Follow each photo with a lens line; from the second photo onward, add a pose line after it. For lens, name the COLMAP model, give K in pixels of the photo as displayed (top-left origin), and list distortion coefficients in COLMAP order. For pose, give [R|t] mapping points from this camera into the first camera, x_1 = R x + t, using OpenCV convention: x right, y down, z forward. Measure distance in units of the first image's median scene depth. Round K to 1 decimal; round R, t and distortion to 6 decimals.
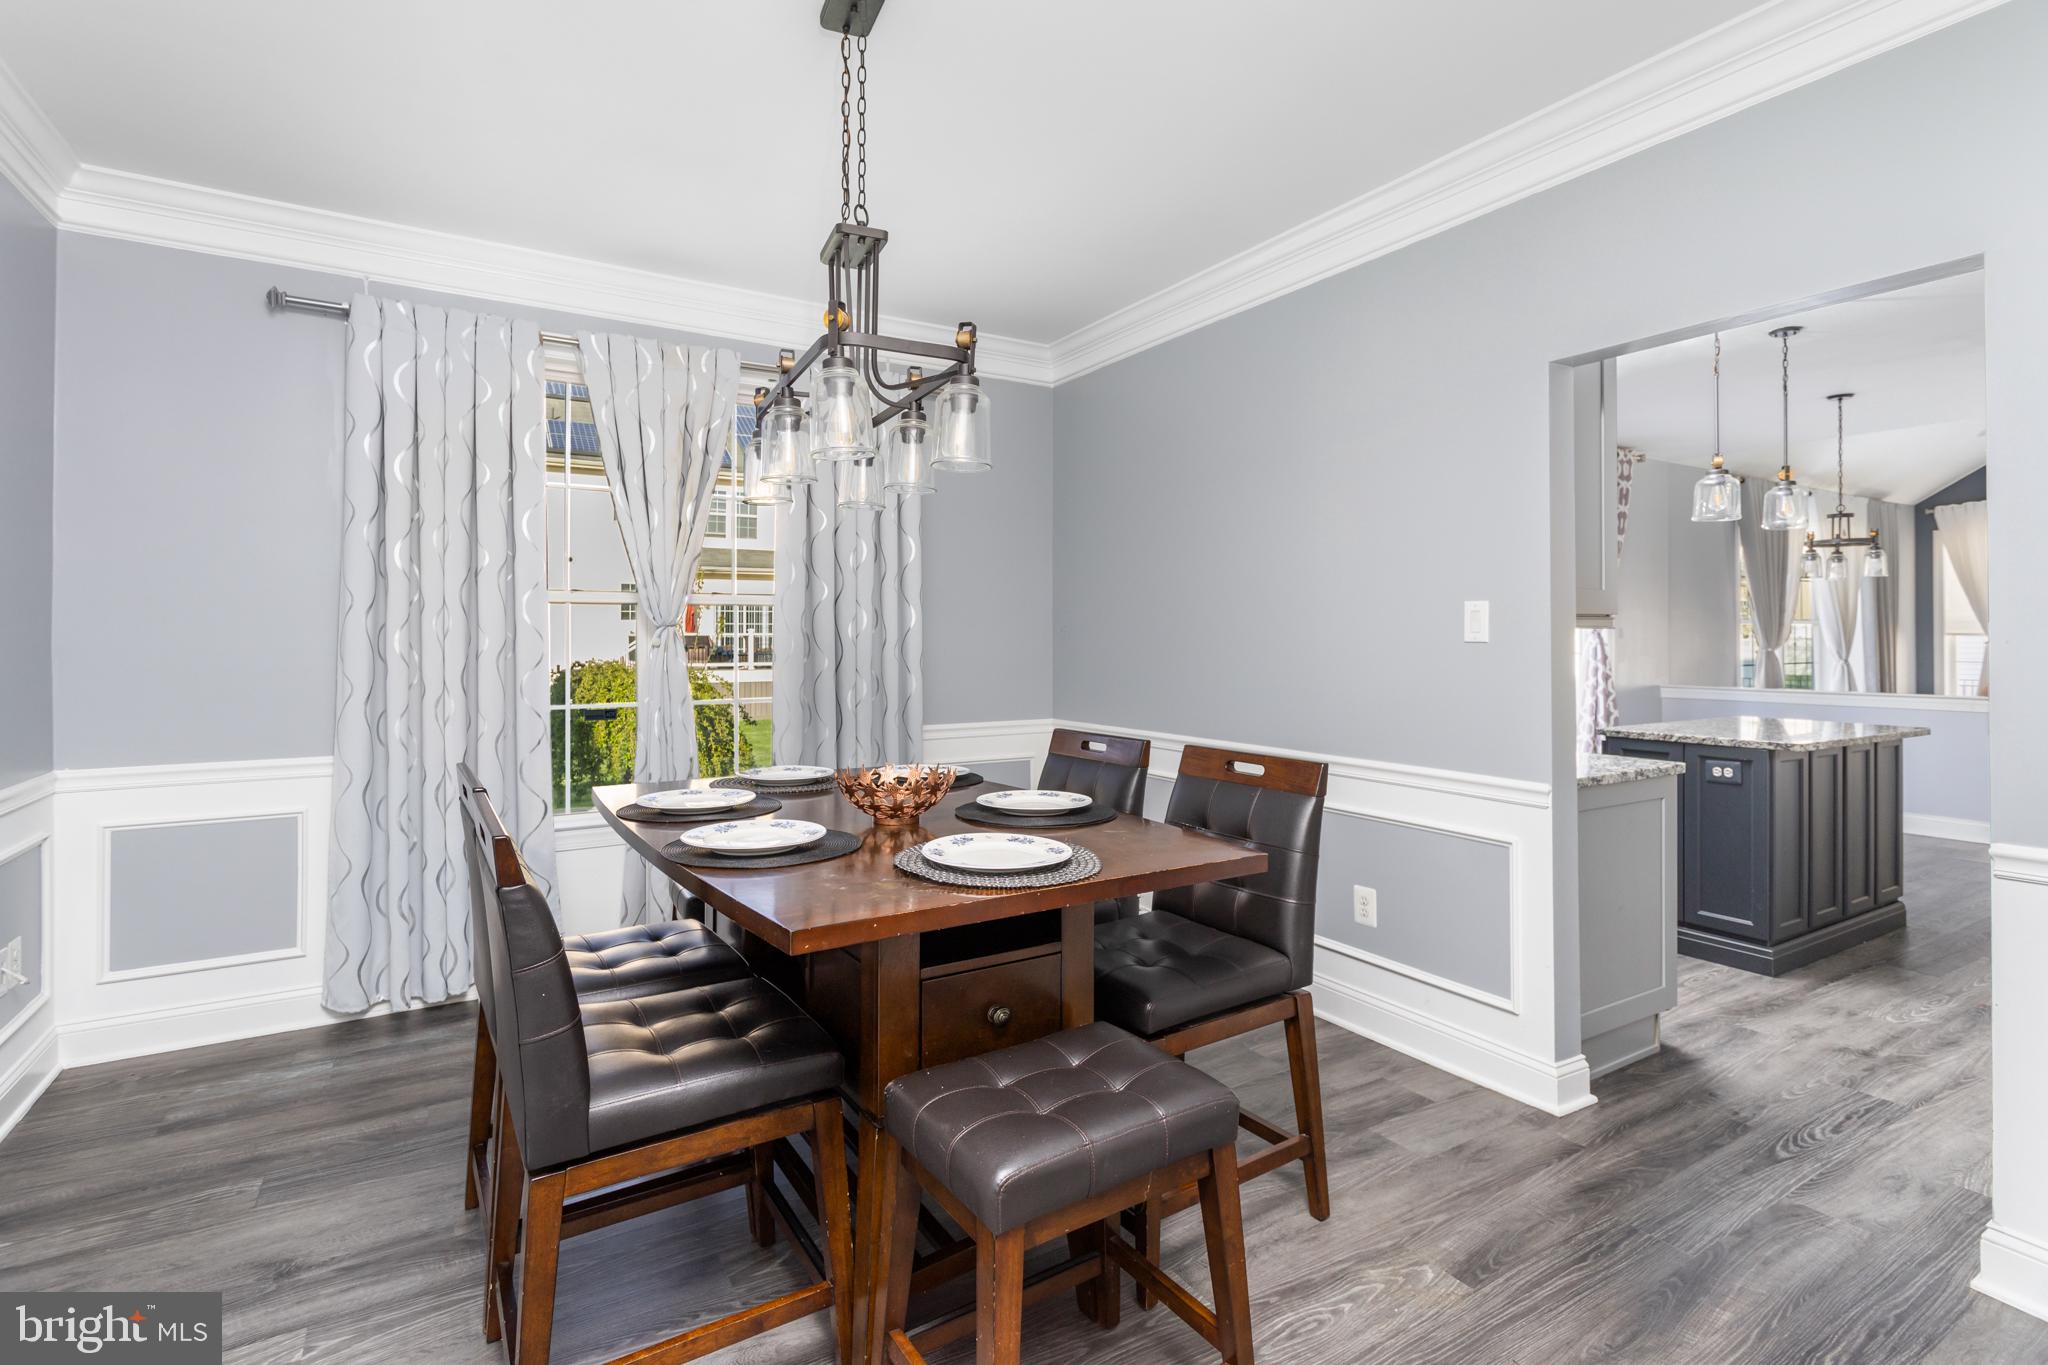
lens RADIAL K [[979.4, 0, 1045.8], [0, 979.4, 644.5], [0, 0, 1]] dist [-0.002291, 0.000460]
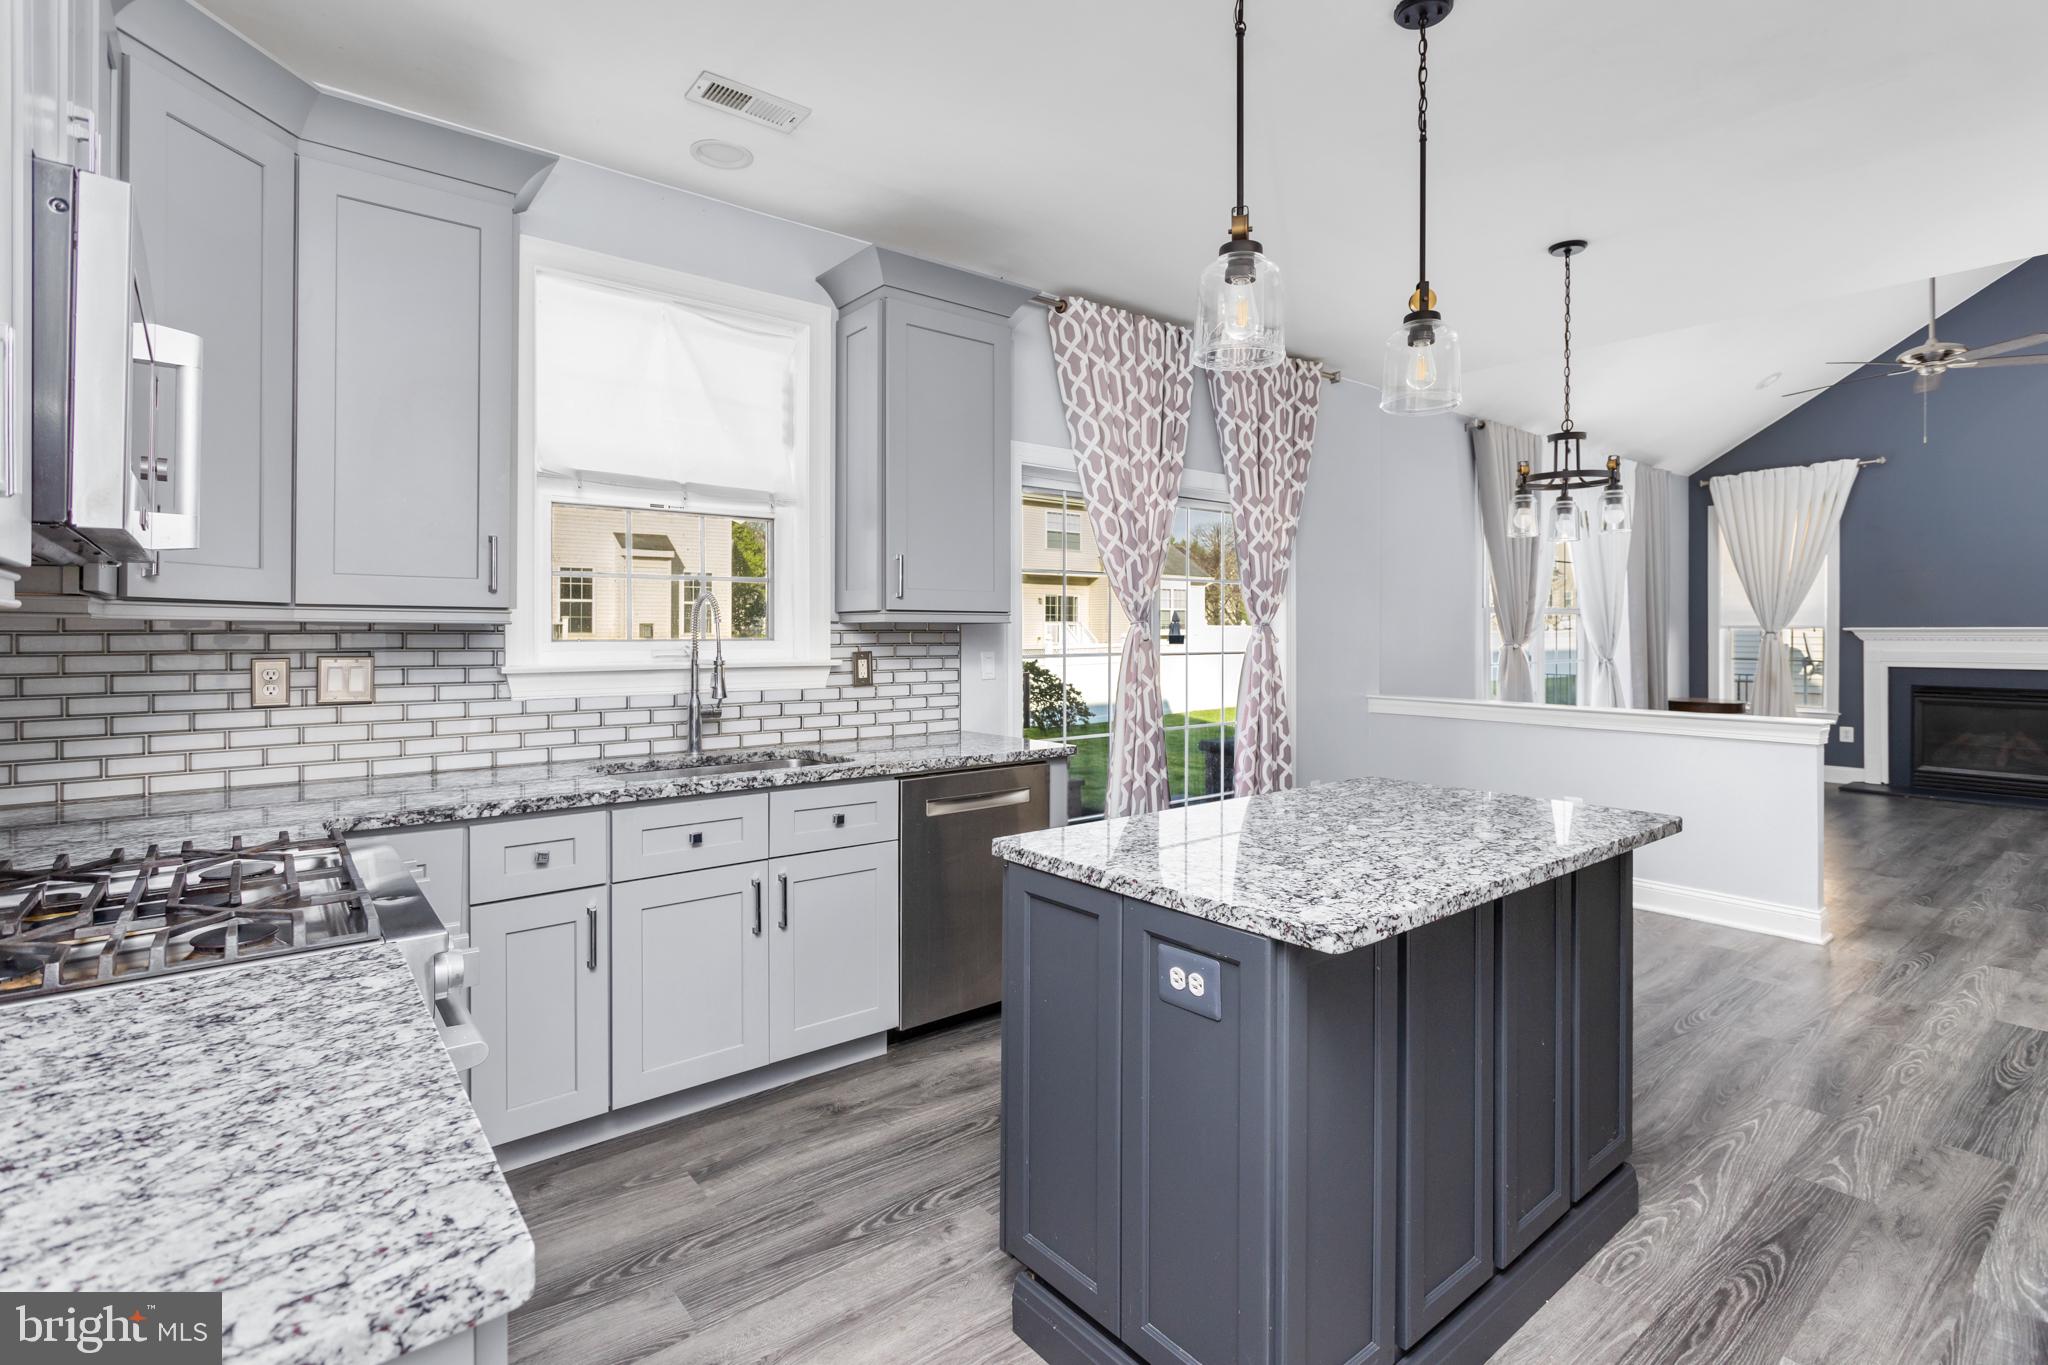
lens RADIAL K [[979.4, 0, 1050.0], [0, 979.4, 638.9], [0, 0, 1]] dist [-0.002291, 0.000460]
pose [[0.990146, 0.001632, 0.140033, 0.312209], [-0.002358, 0.999985, 0.005017, -0.003882], [-0.140023, -0.005298, 0.990134, 0.333956]]
